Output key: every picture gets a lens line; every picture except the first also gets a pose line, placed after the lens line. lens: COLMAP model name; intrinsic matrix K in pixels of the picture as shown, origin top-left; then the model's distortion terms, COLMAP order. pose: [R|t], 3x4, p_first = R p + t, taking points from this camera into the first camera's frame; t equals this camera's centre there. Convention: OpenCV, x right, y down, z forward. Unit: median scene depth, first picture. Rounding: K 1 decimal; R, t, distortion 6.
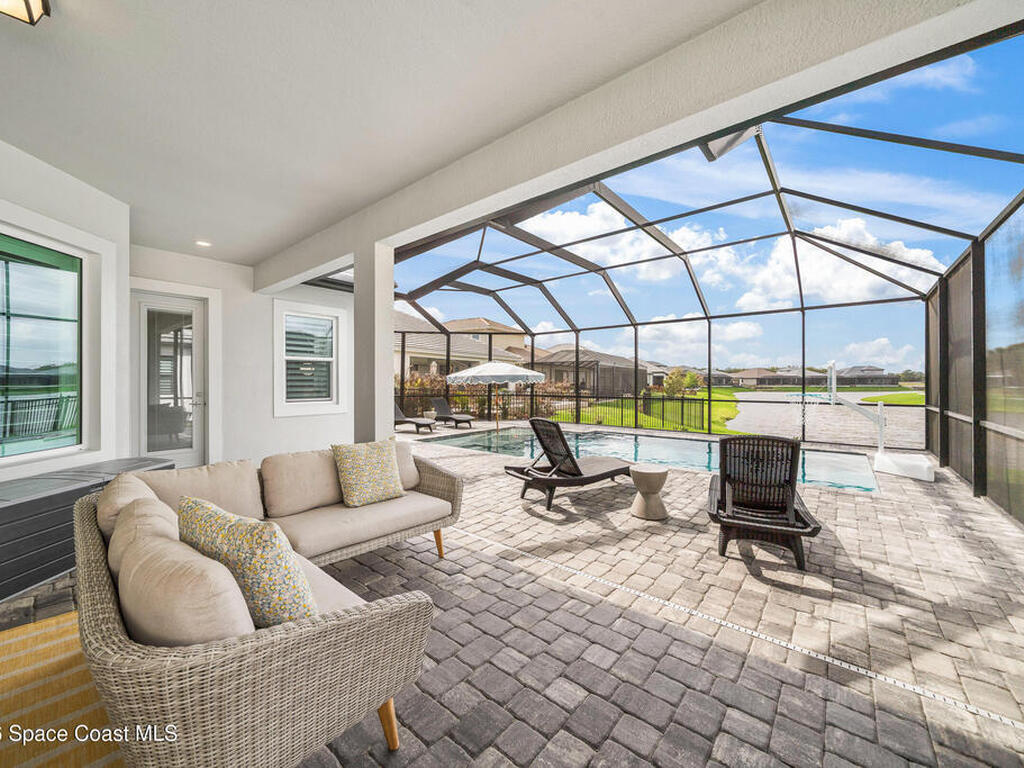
lens RADIAL K [[395.7, 0, 503.1], [0, 395.7, 385.1], [0, 0, 1]] dist [-0.004394, -0.000054]
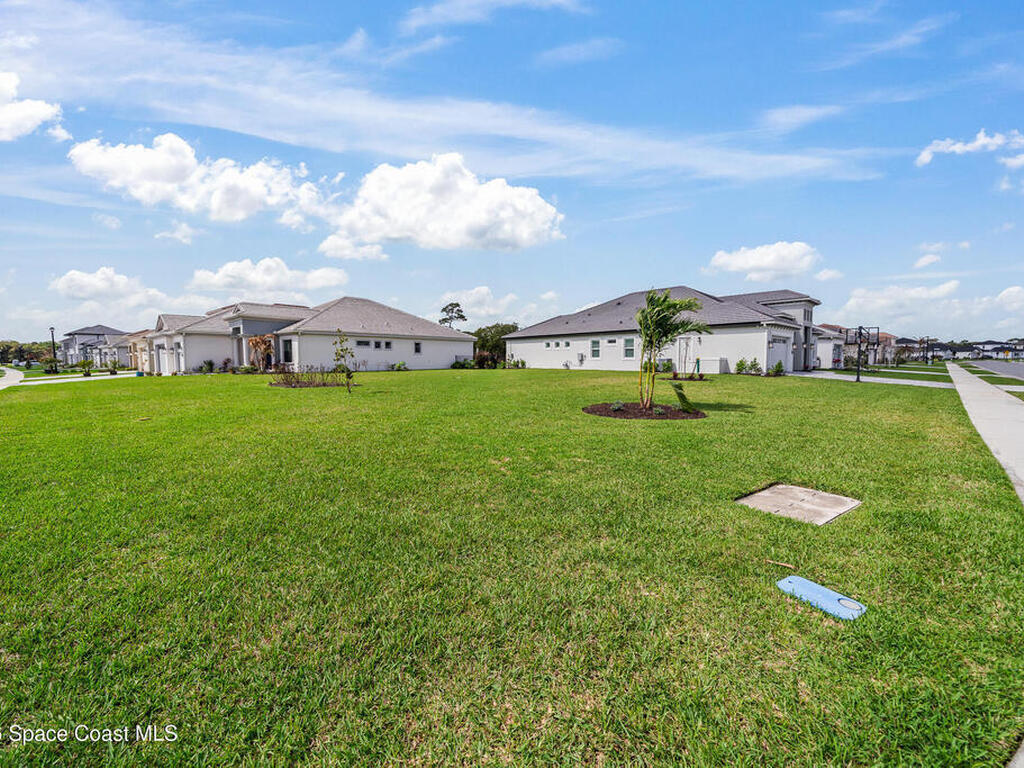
lens RADIAL K [[395.7, 0, 501.7], [0, 395.7, 387.7], [0, 0, 1]] dist [-0.004394, -0.000054]
pose [[0.999932, 0.000919, 0.011625, 0.995905], [-0.001020, 0.999962, 0.008703, 0.104683], [-0.011616, -0.008714, 0.999895, 0.092441]]
